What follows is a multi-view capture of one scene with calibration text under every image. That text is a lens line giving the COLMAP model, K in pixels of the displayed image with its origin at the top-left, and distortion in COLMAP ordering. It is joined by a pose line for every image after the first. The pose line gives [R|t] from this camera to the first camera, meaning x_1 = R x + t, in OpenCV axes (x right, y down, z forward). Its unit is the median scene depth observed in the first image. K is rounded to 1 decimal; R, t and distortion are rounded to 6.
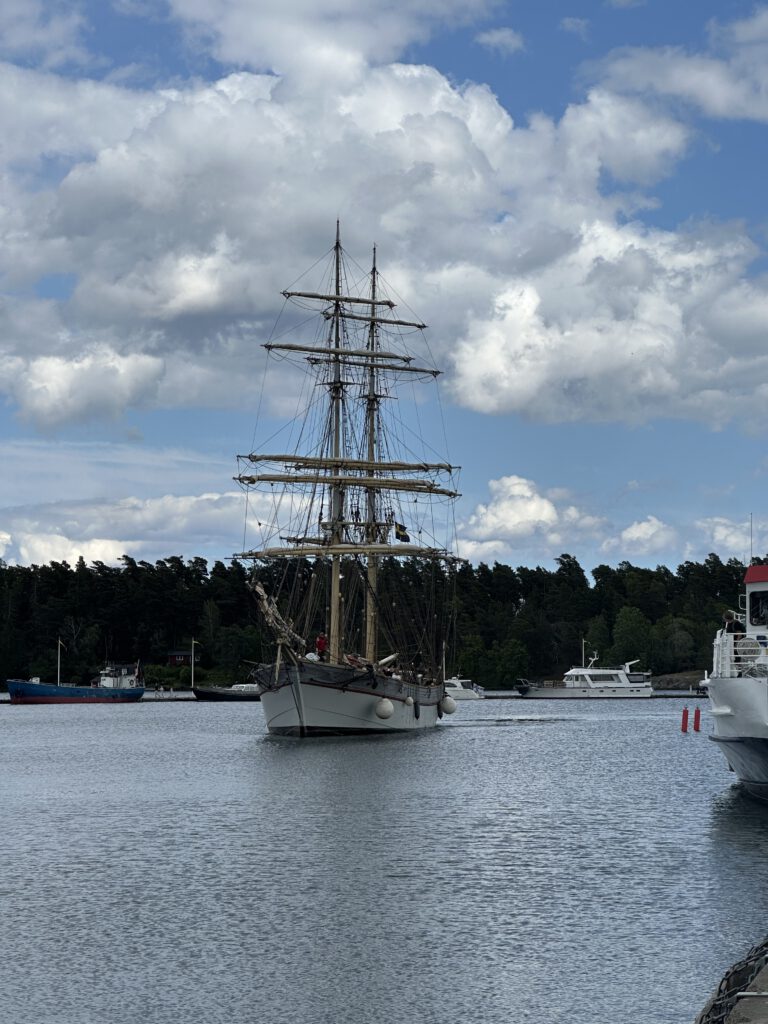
lens RADIAL K [[2297.8, 0, 383.7], [0, 2297.8, 512.2], [0, 0, 1]] dist [-0.113155, 0.000000]
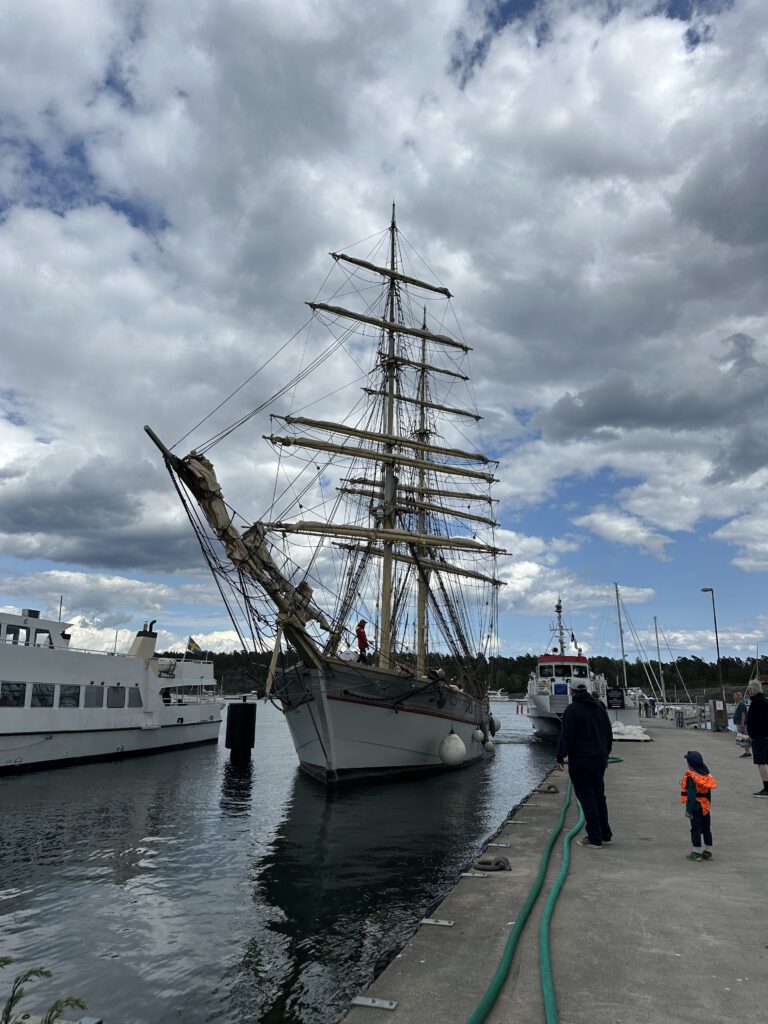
lens RADIAL K [[708.9, 0, 387.8], [0, 708.9, 506.8], [0, 0, 1]] dist [0.012482, 0.000616]
pose [[0.999667, 0.006863, -0.024858, -0.014236], [-0.011389, 0.982335, -0.186782, 0.054286], [0.023137, 0.187003, 0.982087, 0.734744]]
